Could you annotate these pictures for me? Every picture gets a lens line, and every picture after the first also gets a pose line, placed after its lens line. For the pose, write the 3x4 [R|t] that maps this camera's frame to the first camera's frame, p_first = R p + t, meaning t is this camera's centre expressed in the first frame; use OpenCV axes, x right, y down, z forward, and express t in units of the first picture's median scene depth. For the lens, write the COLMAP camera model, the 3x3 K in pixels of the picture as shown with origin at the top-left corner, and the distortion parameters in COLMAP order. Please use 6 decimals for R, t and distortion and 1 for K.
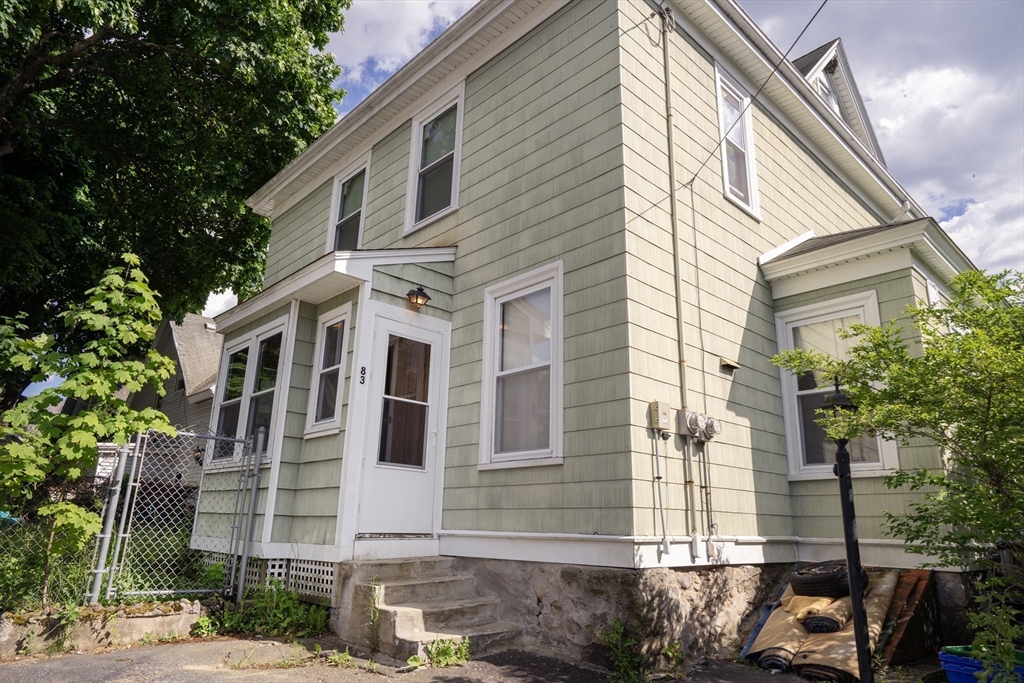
lens RADIAL K [[657.4, 0, 514.4], [0, 657.4, 338.2], [0, 0, 1]] dist [0.028785, 0.002506]
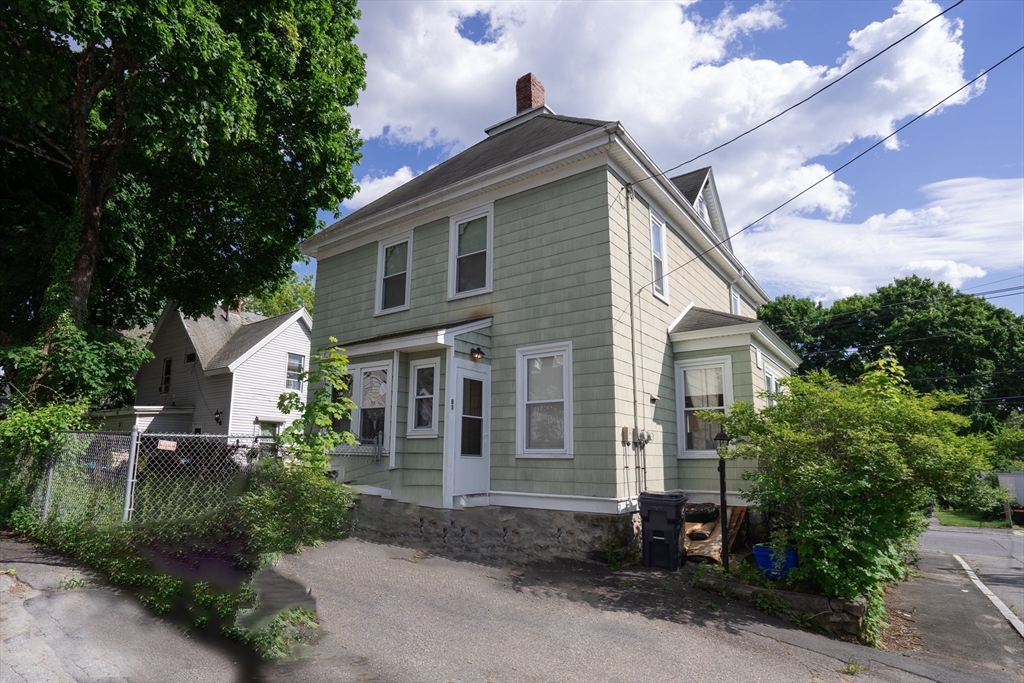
lens RADIAL K [[556.2, 0, 497.8], [0, 556.2, 361.7], [0, 0, 1]] dist [-0.004935, -0.000340]
pose [[0.986361, 0.018642, 0.163536, -0.344679], [-0.036847, 0.993358, 0.109006, -0.208631], [-0.160418, -0.113545, 0.980497, -0.400065]]
